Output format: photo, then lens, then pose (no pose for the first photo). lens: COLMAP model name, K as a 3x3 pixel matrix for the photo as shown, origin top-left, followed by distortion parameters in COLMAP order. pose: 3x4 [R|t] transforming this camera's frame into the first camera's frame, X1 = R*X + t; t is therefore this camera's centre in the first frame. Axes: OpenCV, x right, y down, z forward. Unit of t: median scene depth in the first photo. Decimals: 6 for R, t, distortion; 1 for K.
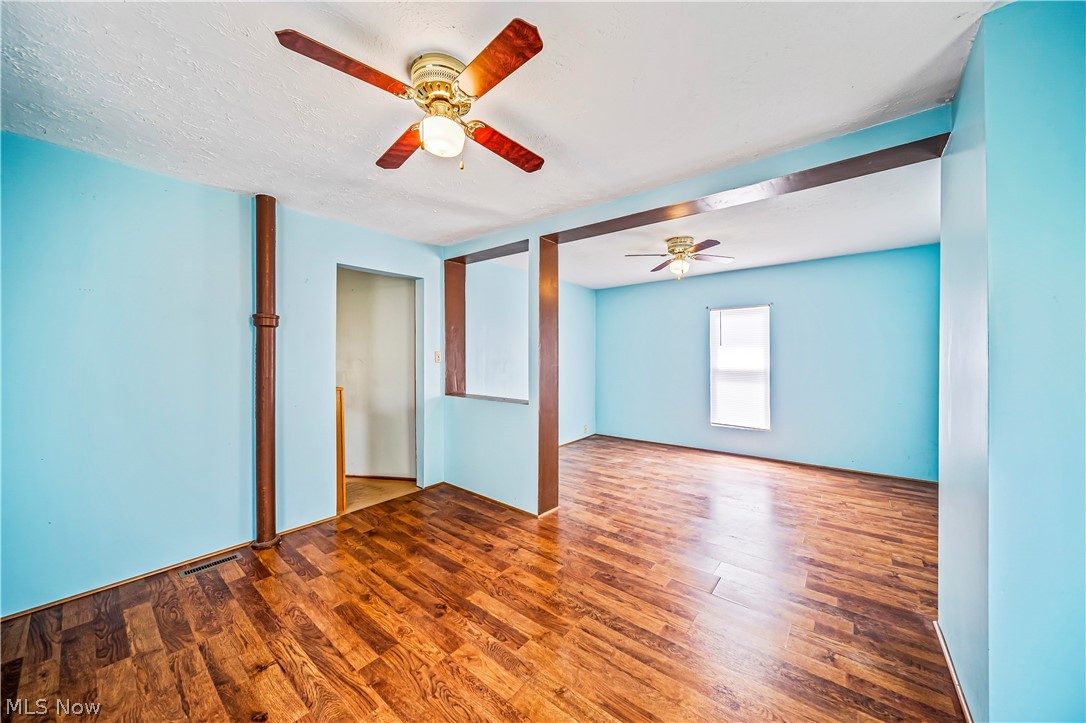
lens RADIAL K [[380.0, 0, 538.9], [0, 380.0, 356.8], [0, 0, 1]] dist [-0.000023, -0.001184]
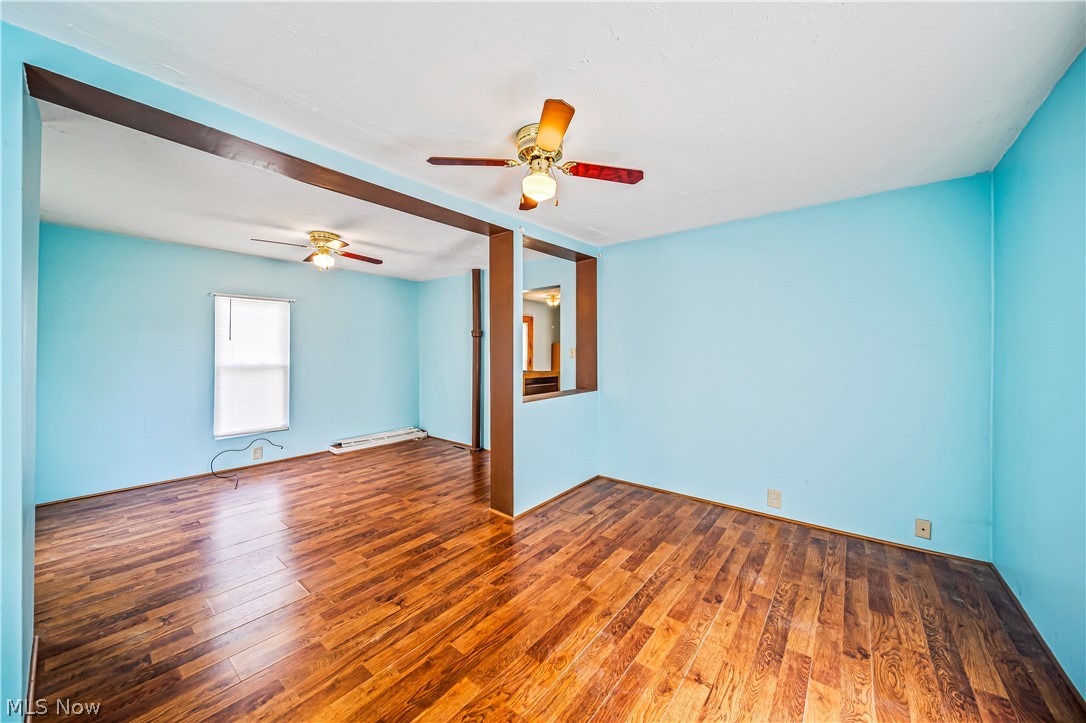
lens RADIAL K [[380.0, 0, 544.0], [0, 380.0, 353.0], [0, 0, 1]] dist [-0.000023, -0.001184]
pose [[0.007388, 0.005688, -0.999957, 1.405327], [0.001579, 0.999983, 0.005700, -0.007236], [0.999971, -0.001621, 0.007379, 1.565349]]
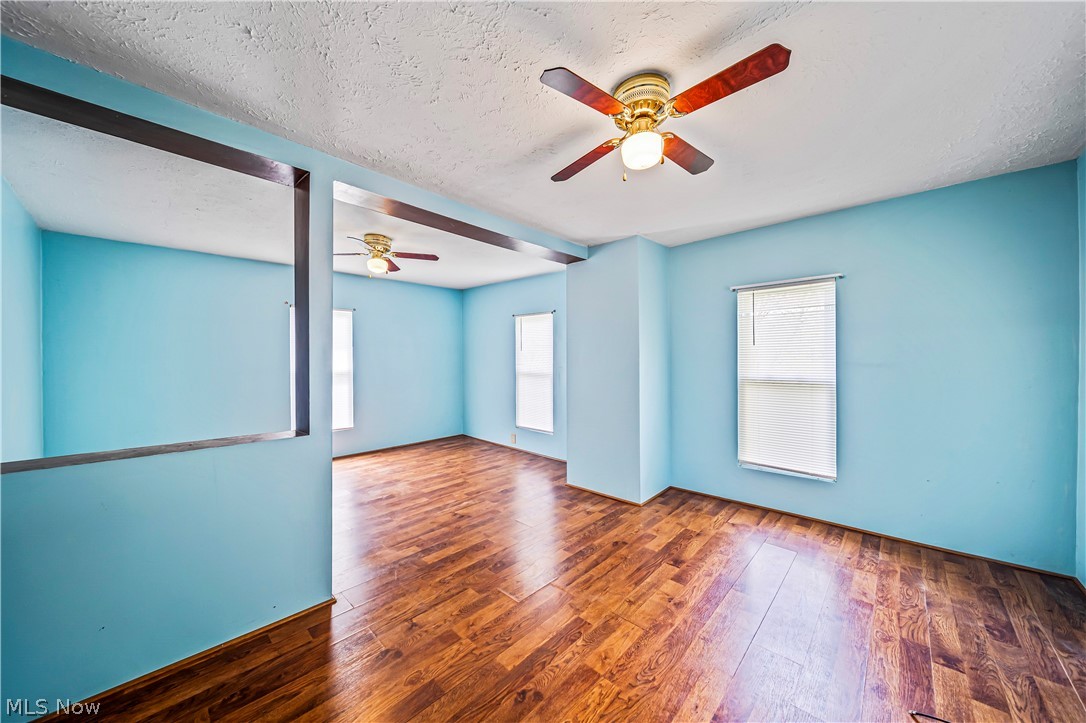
lens RADIAL K [[380.0, 0, 544.2], [0, 380.0, 358.0], [0, 0, 1]] dist [-0.000023, -0.001184]
pose [[0.066480, 0.000340, 0.997788, -0.882445], [0.005908, 0.999982, -0.000734, -0.000059], [-0.997770, 0.005943, 0.066477, 0.803392]]
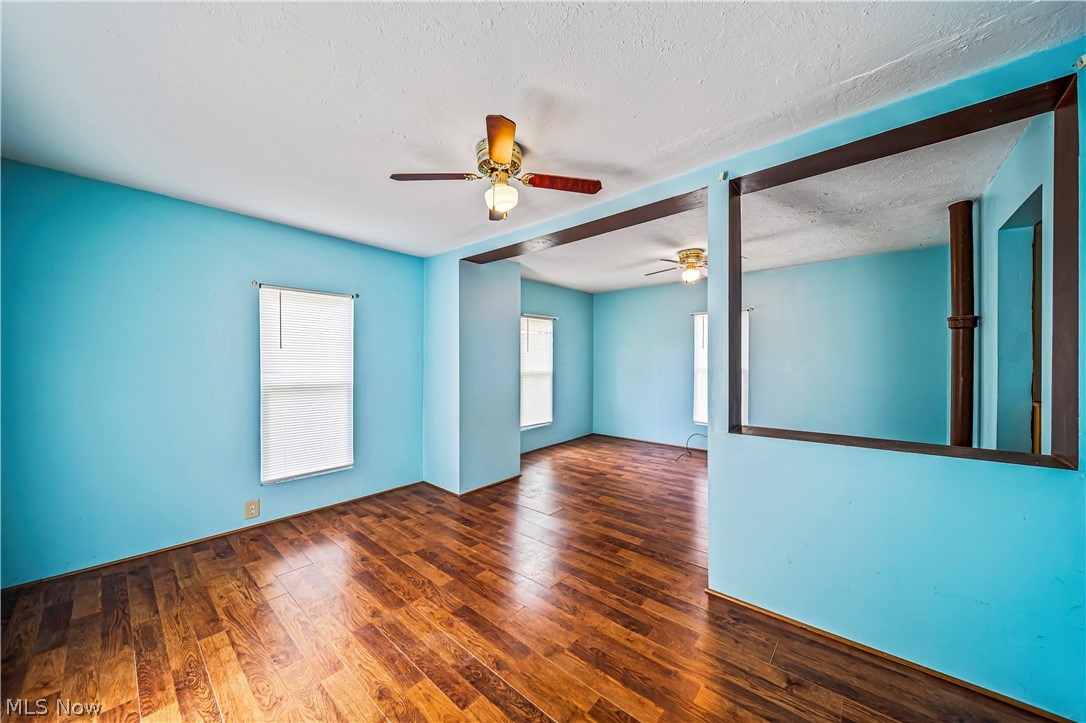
lens RADIAL K [[380.0, 0, 547.6], [0, 380.0, 361.8], [0, 0, 1]] dist [-0.000023, -0.001184]
pose [[-0.999816, 0.005868, 0.018266, 0.456607], [0.005990, 0.999960, 0.006644, 0.000342], [-0.018226, 0.006752, -0.999811, 2.422844]]
